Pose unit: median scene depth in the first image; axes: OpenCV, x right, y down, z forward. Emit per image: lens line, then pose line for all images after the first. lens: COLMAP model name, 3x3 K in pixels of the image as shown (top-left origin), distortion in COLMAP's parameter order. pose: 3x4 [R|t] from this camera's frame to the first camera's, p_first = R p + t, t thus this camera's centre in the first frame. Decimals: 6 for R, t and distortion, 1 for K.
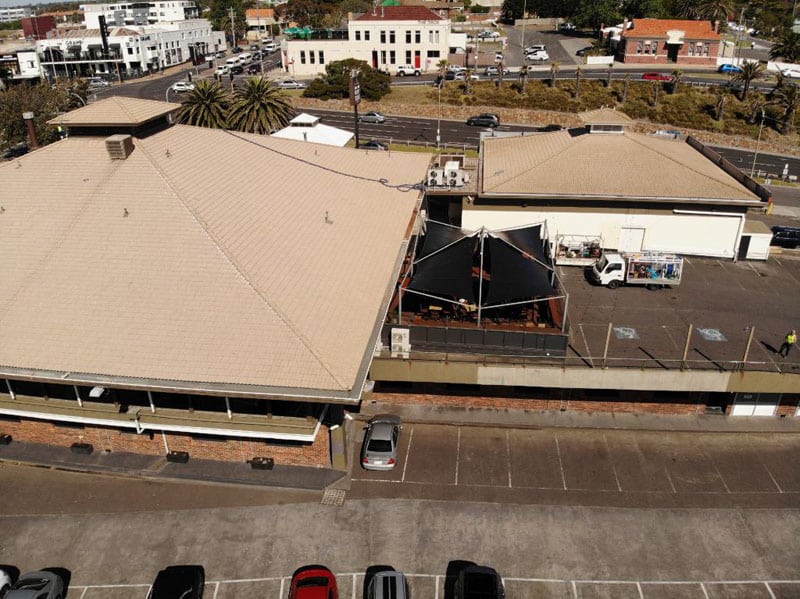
lens RADIAL K [[590.5, 0, 399.8], [0, 590.5, 293.9], [0, 0, 1]] dist [0.026820, -0.127047]
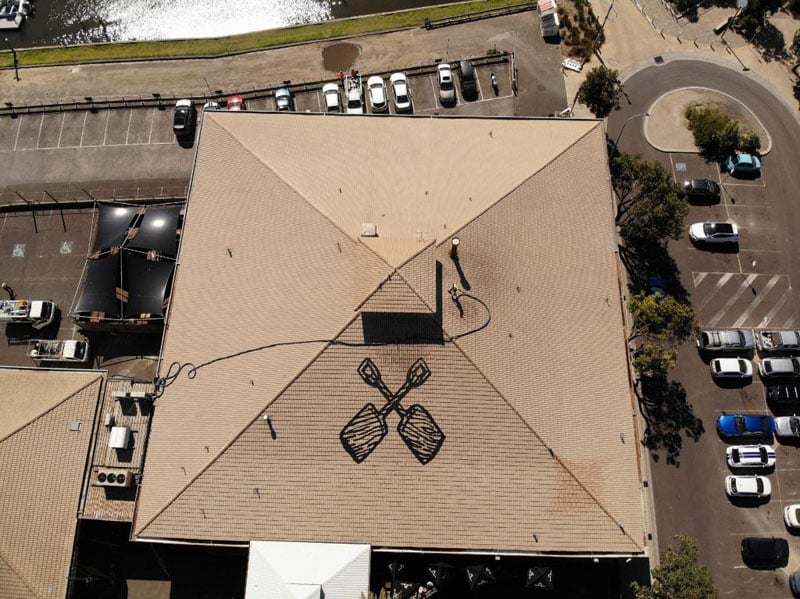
lens RADIAL K [[587.2, 0, 399.6], [0, 587.2, 293.5], [0, 0, 1]] dist [0.053847, -0.171924]
pose [[-0.994749, 0.099202, -0.025153, -0.353442], [-0.035275, -0.101642, 0.994195, -1.134688], [0.096069, 0.989863, 0.104607, 0.714263]]
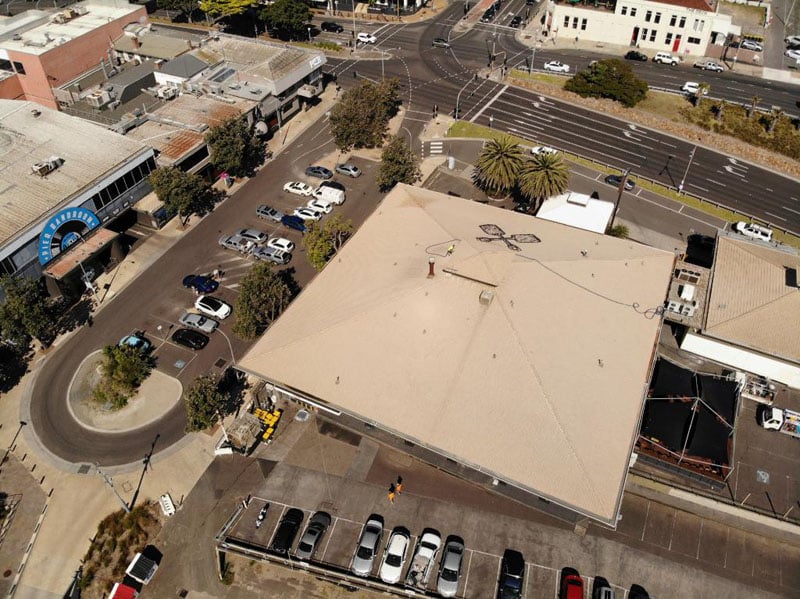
lens RADIAL K [[587.2, 0, 399.6], [0, 587.2, 293.5], [0, 0, 1]] dist [0.053847, -0.171924]
pose [[0.947677, 0.222016, -0.229383, -0.233011], [-0.144878, 0.939408, 0.310682, -0.540007], [0.284461, -0.261193, 0.922421, -0.469704]]
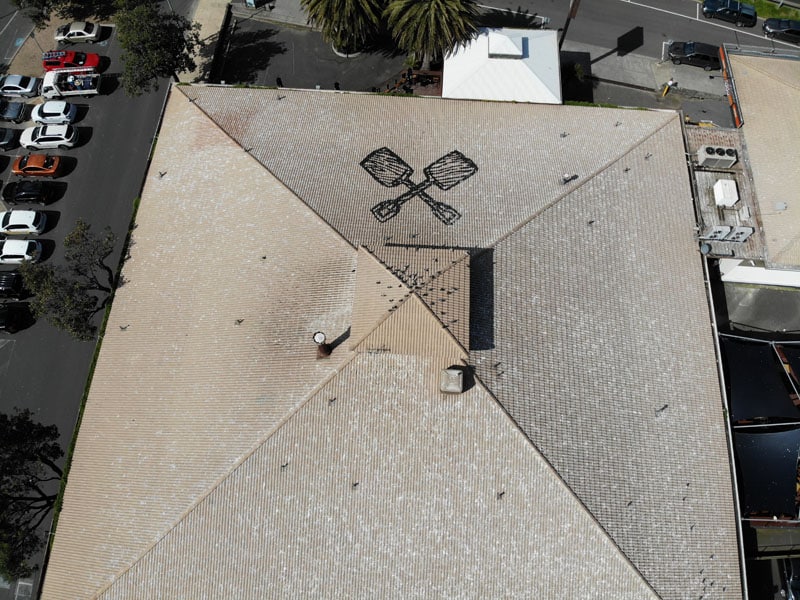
lens RADIAL K [[600.0, 0, 400.0], [0, 600.0, 300.0], [0, 0, 1]] dist [0.058982, -0.179068]
pose [[0.997712, -0.053810, 0.040930, -0.412274], [0.013960, 0.756331, 0.654040, -0.658897], [-0.066150, -0.651973, 0.755351, 0.287371]]
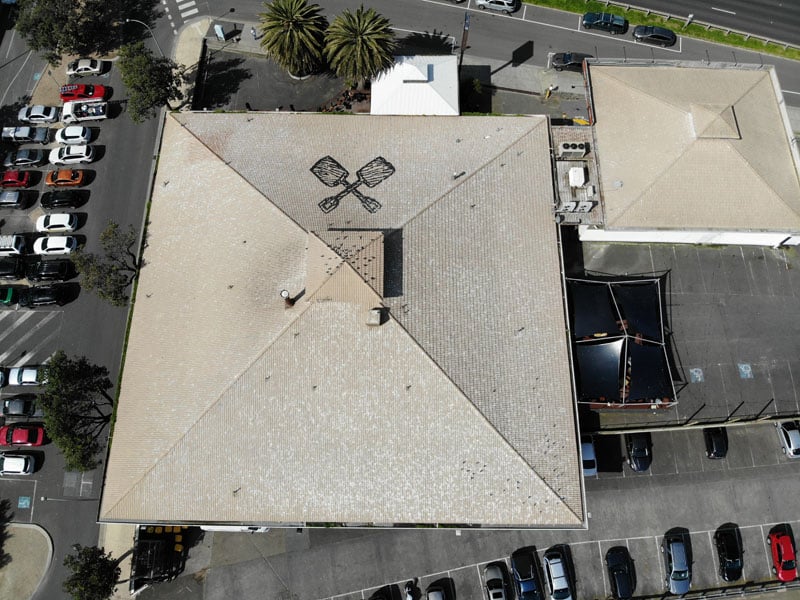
lens RADIAL K [[596.3, 0, 400.0], [0, 596.3, 300.0], [0, 0, 1]] dist [0.111592, -0.277276]
pose [[0.992389, -0.108323, 0.058568, -0.347833], [0.037539, 0.719091, 0.693902, -0.868614], [-0.117281, -0.686422, 0.717684, 0.027450]]
